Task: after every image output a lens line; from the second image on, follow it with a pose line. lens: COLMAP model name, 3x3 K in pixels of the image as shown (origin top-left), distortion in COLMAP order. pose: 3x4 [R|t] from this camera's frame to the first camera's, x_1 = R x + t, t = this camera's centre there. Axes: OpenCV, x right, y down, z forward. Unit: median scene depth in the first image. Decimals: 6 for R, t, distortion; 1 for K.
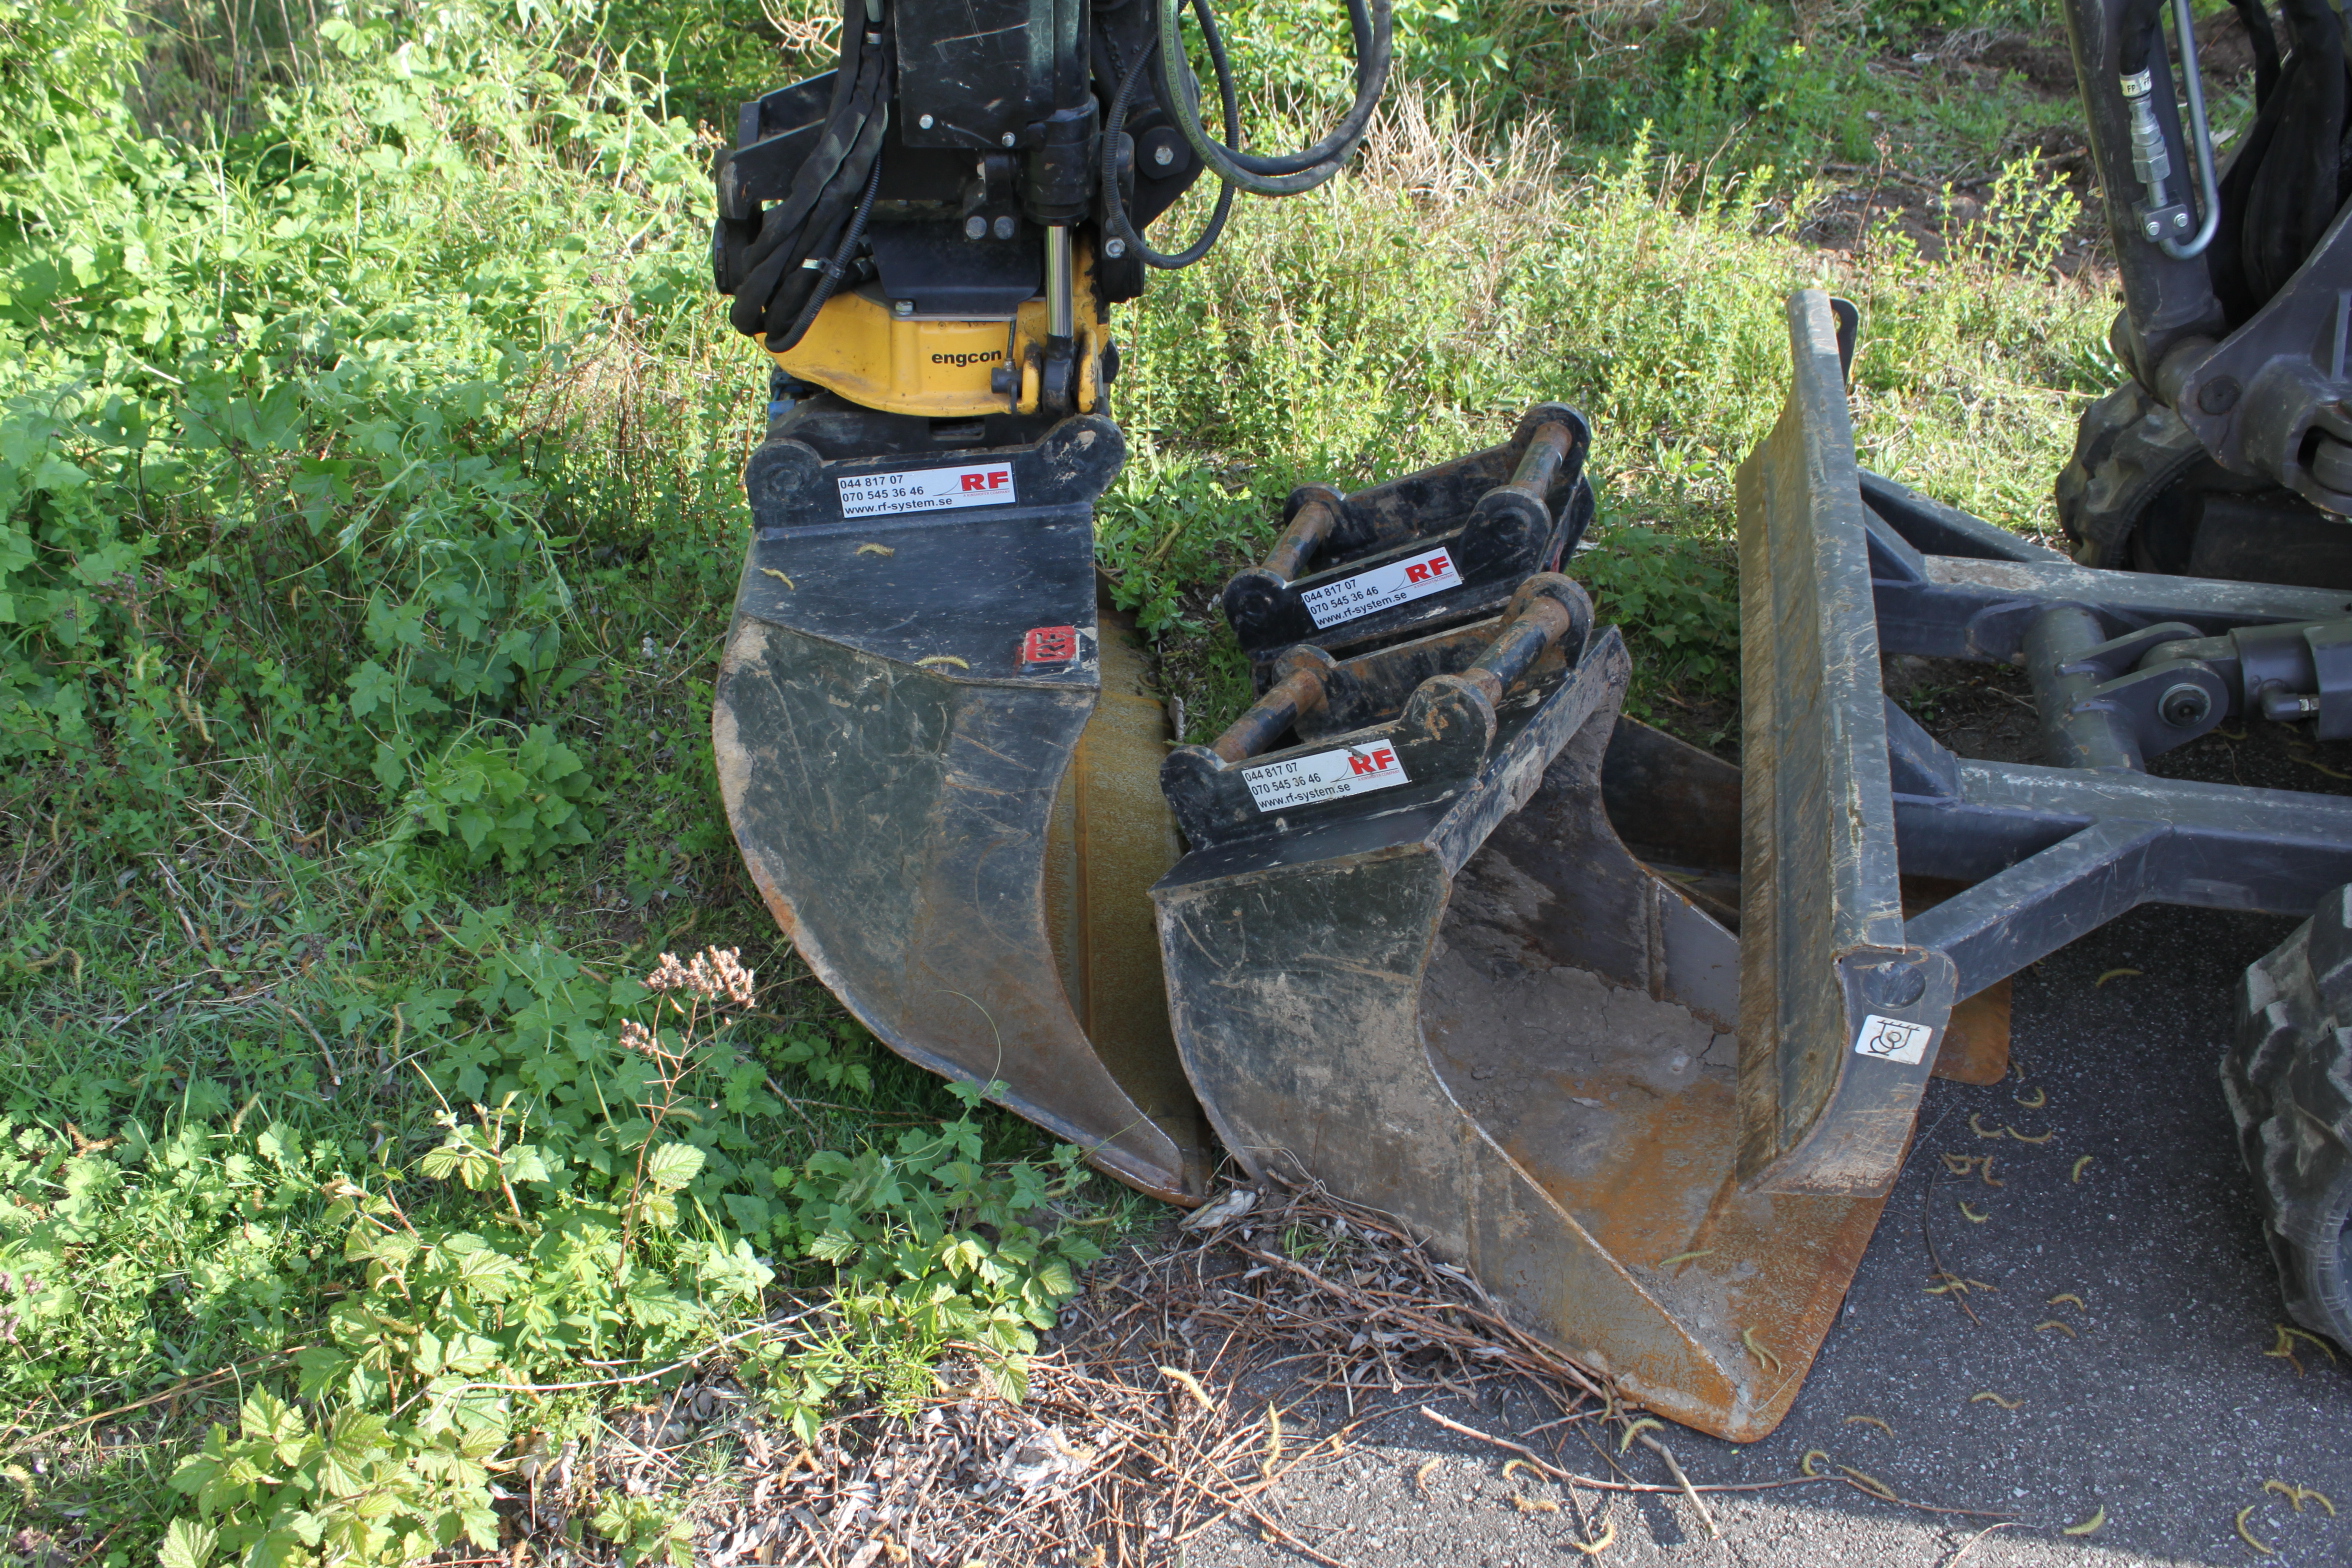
lens RADIAL K [[2099.4, 0, 1143.6], [0, 2099.4, 784.6], [0, 0, 1]] dist [-0.148075, 0.108192]
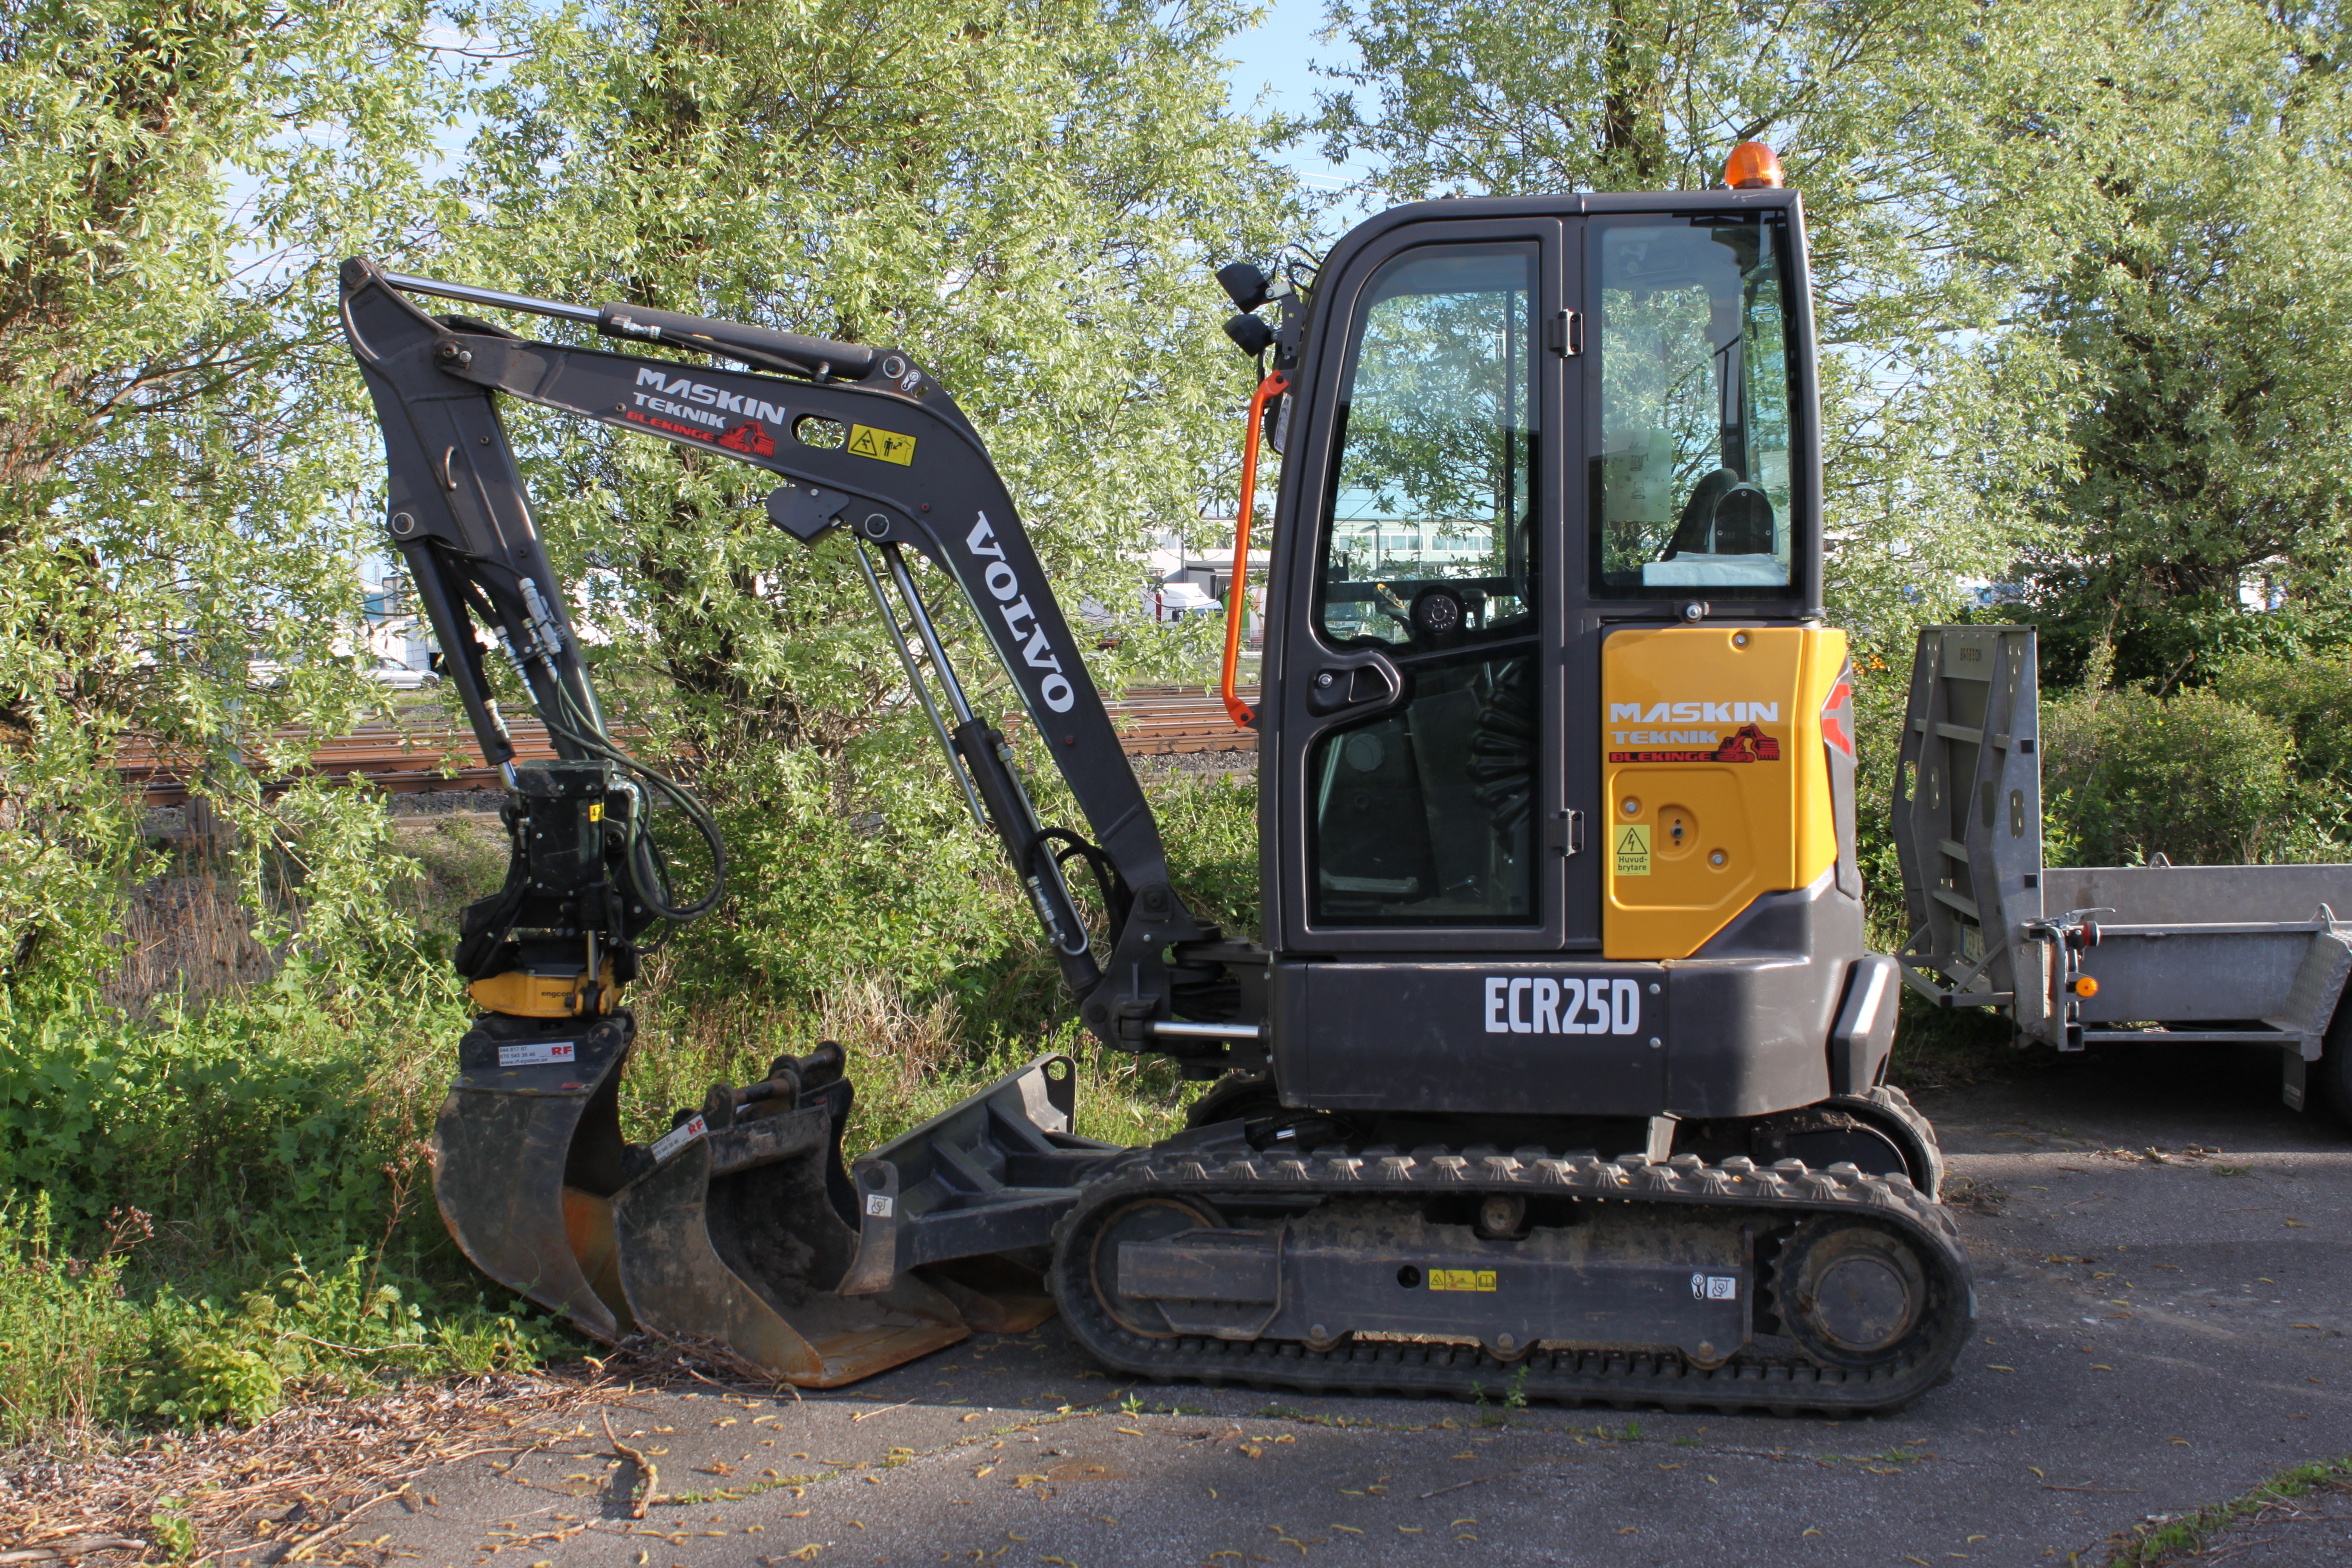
lens RADIAL K [[2782.5, 0, 1176.0], [0, 2782.5, 784.0], [0, 0, 1]] dist [-0.070471, 0.044006]
pose [[0.999661, 0.011424, 0.023386, 0.543419], [0.001959, 0.862949, -0.505287, 1.183624], [-0.025953, 0.505161, 0.862635, -1.868910]]
